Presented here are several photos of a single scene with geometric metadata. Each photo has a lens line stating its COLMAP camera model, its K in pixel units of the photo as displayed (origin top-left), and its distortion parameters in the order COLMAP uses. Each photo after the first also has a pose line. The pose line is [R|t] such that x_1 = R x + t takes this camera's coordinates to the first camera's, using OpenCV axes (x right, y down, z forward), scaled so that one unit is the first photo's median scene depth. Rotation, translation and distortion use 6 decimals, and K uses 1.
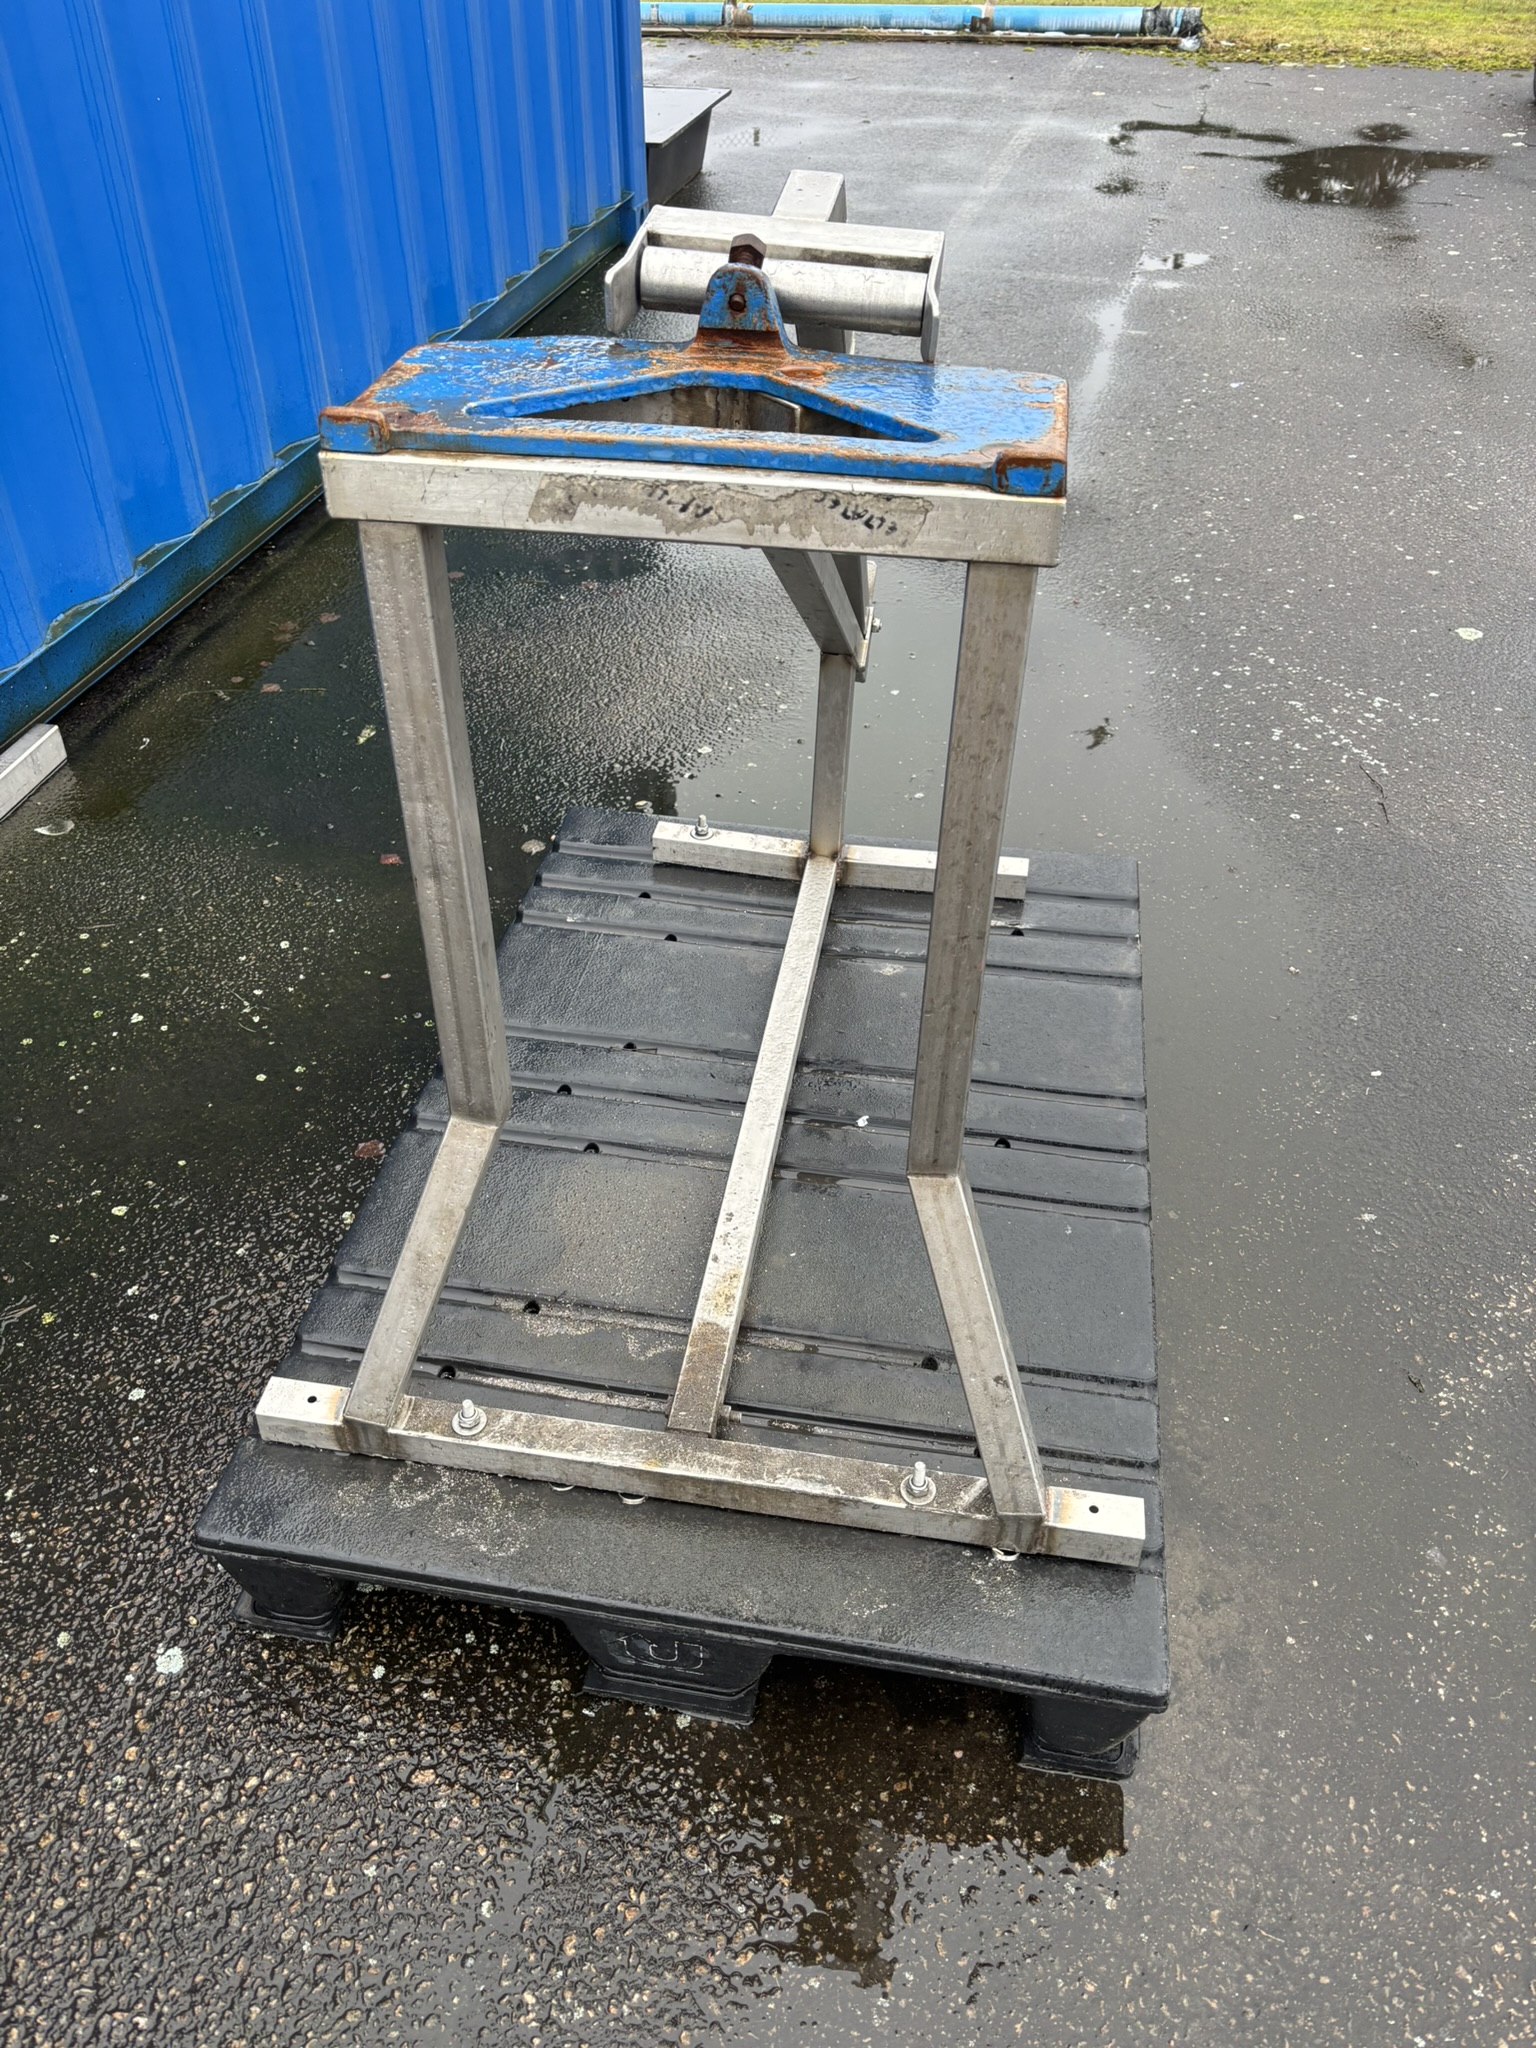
lens RADIAL K [[1564.7, 0, 768.0], [0, 1564.7, 1024.0], [0, 0, 1]] dist [0.055635, -0.061828]
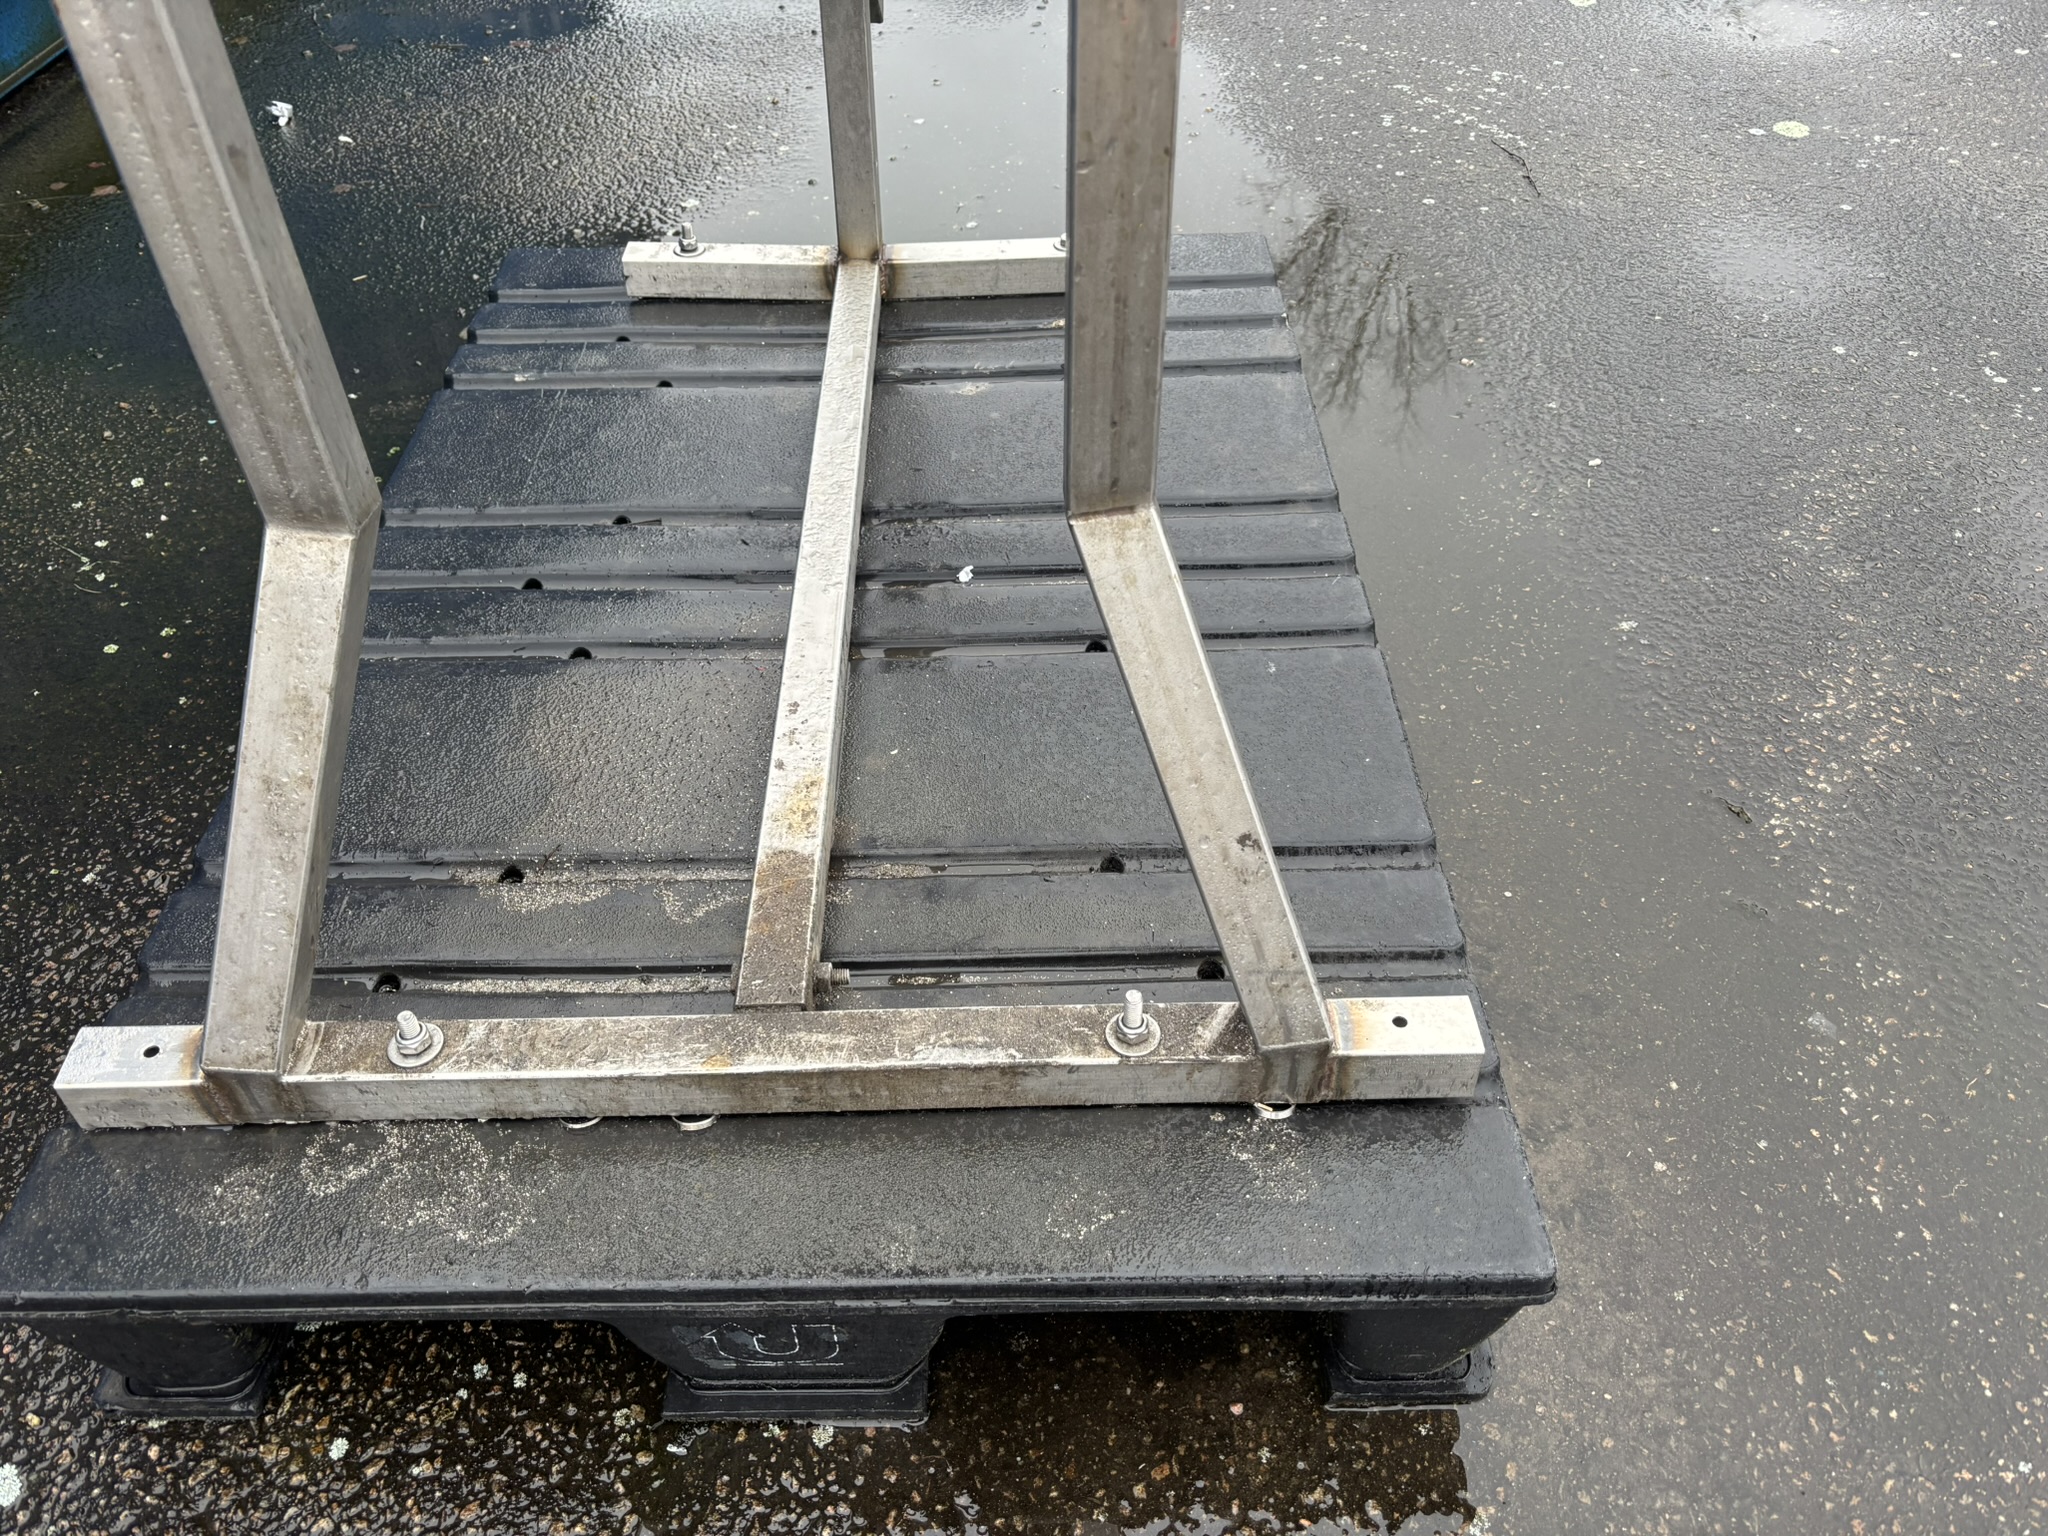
lens RADIAL K [[1610.7, 0, 1022.4], [0, 1610.7, 768.1], [0, 0, 1]] dist [0.045443, -0.056034]
pose [[0.984632, -0.137491, 0.107685, -0.006254], [0.129153, 0.988316, 0.080937, 0.119672], [-0.117554, -0.065786, 0.990885, 0.330749]]
